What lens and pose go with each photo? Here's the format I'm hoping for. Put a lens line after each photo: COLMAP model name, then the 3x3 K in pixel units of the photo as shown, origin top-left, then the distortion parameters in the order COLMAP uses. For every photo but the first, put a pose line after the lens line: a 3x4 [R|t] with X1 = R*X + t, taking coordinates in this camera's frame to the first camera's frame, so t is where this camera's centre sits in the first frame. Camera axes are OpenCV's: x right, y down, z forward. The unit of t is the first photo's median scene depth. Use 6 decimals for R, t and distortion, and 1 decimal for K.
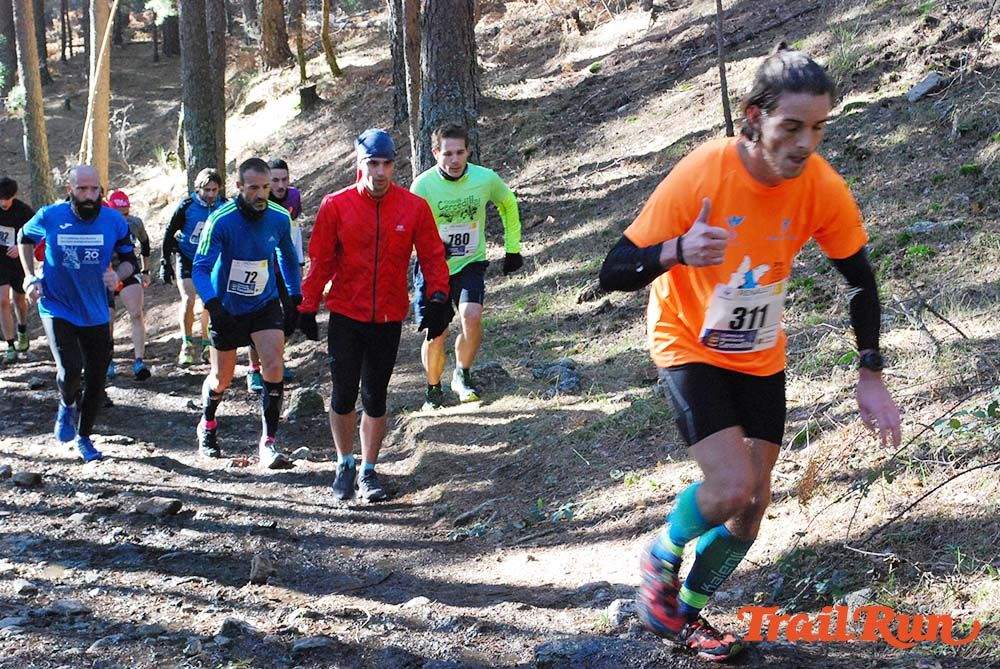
lens RADIAL K [[1943.5, 0, 500.6], [0, 1943.5, 334.1], [0, 0, 1]] dist [0.025305, 0.006649]
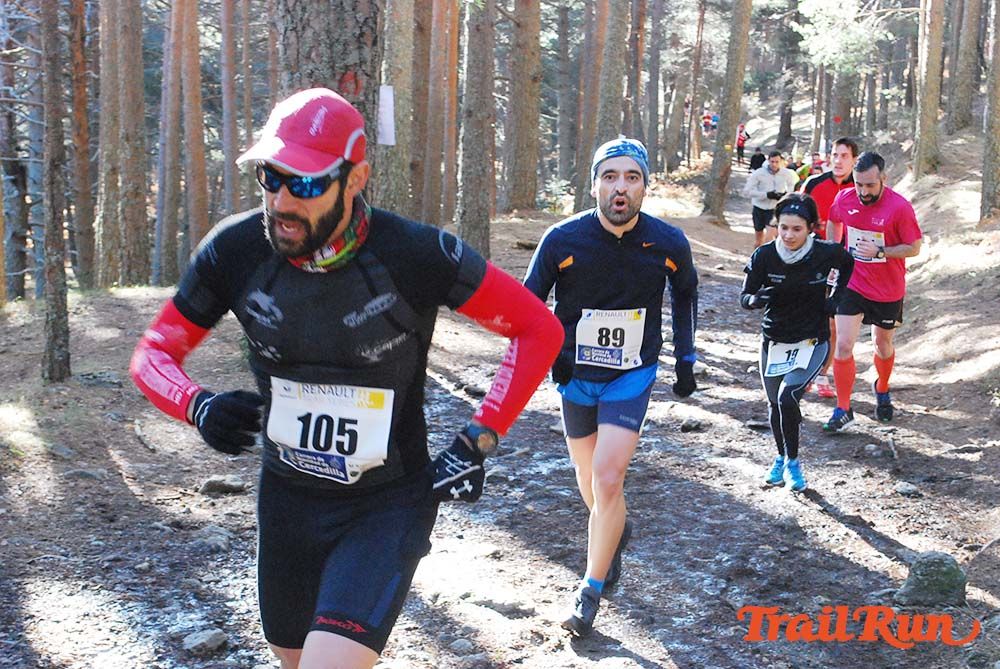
lens RADIAL K [[1737.7, 0, 501.2], [0, 1737.7, 334.8], [0, 0, 1]] dist [0.005478, 0.041083]
pose [[0.827704, 0.159622, -0.537984, 0.046390], [-0.144842, 0.986976, 0.069997, -0.042295], [0.542150, 0.019986, 0.840044, 0.414761]]
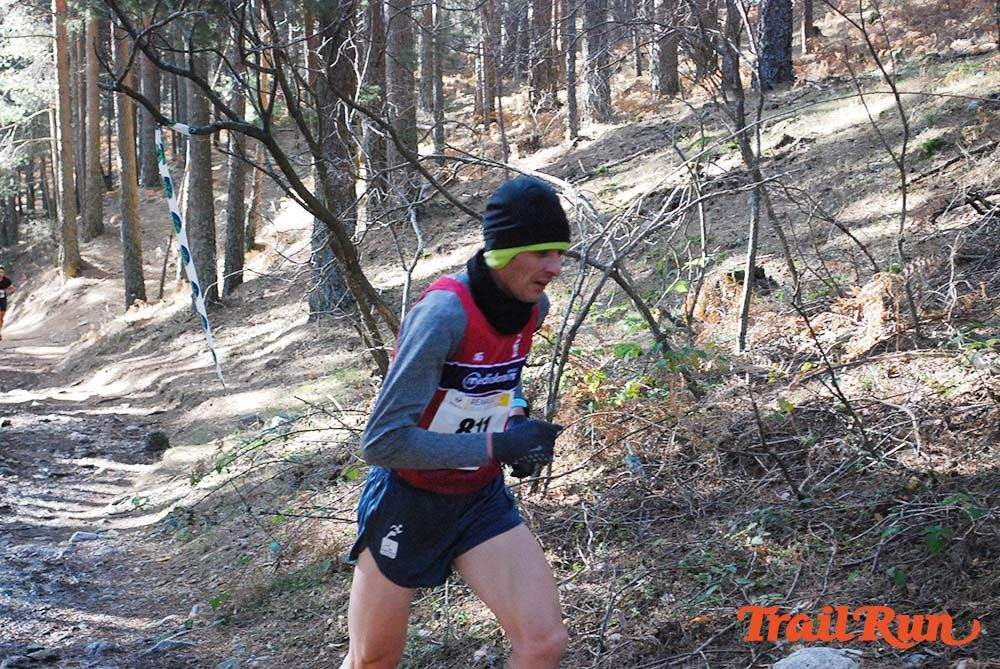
lens RADIAL K [[1971.4, 0, 509.5], [0, 1971.4, 352.7], [0, 0, 1]] dist [0.025069, -0.101203]
pose [[0.993344, 0.038510, -0.108555, 0.241884], [-0.041916, 0.998692, -0.029264, 0.003143], [0.107286, 0.033620, 0.993660, -0.289112]]
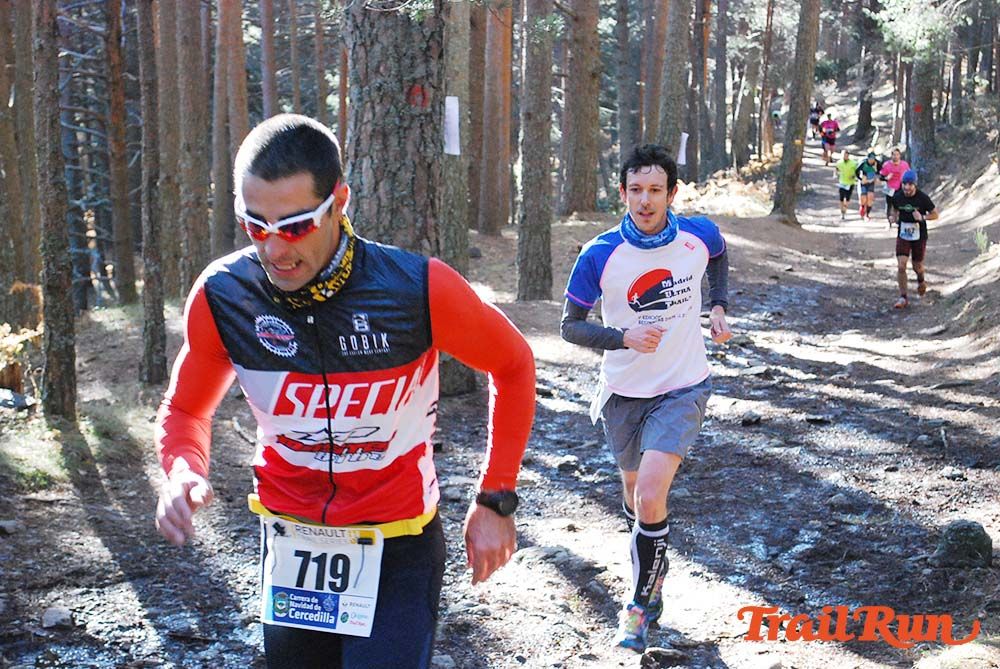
lens RADIAL K [[1910.5, 0, 498.6], [0, 1910.5, 332.6], [0, 0, 1]] dist [0.029533, 0.019643]
pose [[0.812590, 0.144456, -0.564650, 0.097281], [-0.129454, 0.989332, 0.066805, -0.044611], [0.568277, 0.018811, 0.822622, 0.328869]]
